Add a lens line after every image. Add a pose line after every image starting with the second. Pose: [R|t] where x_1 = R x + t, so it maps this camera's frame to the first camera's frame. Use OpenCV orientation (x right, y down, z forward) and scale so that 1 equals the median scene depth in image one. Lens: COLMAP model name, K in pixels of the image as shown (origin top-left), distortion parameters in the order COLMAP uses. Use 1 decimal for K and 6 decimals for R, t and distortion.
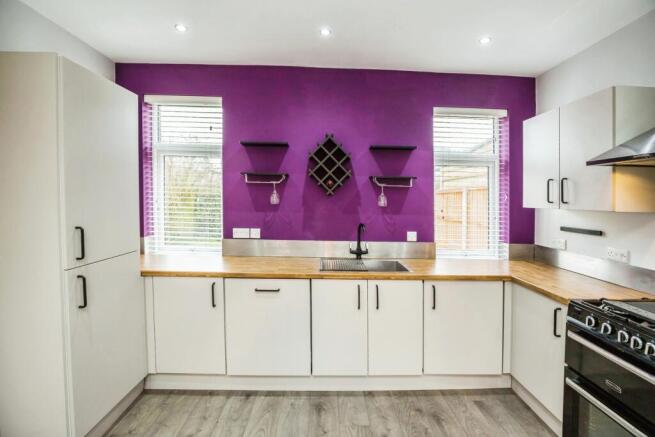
lens RADIAL K [[314.1, 0, 329.3], [0, 314.1, 190.8], [0, 0, 1]] dist [-0.043388, 0.000111]
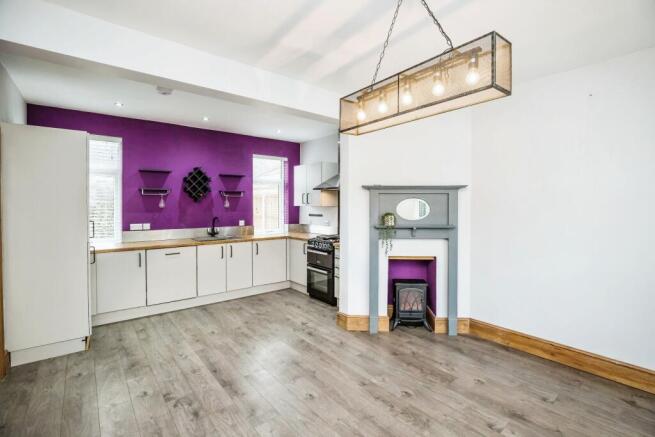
lens RADIAL K [[304.5, 0, 327.4], [0, 304.5, 194.4], [0, 0, 1]] dist [0.000146, 0.000005]
pose [[0.796349, -0.001743, 0.604835, -0.449653], [0.000827, 0.999998, 0.001793, -0.028455], [-0.604837, -0.000928, 0.796349, -0.793679]]
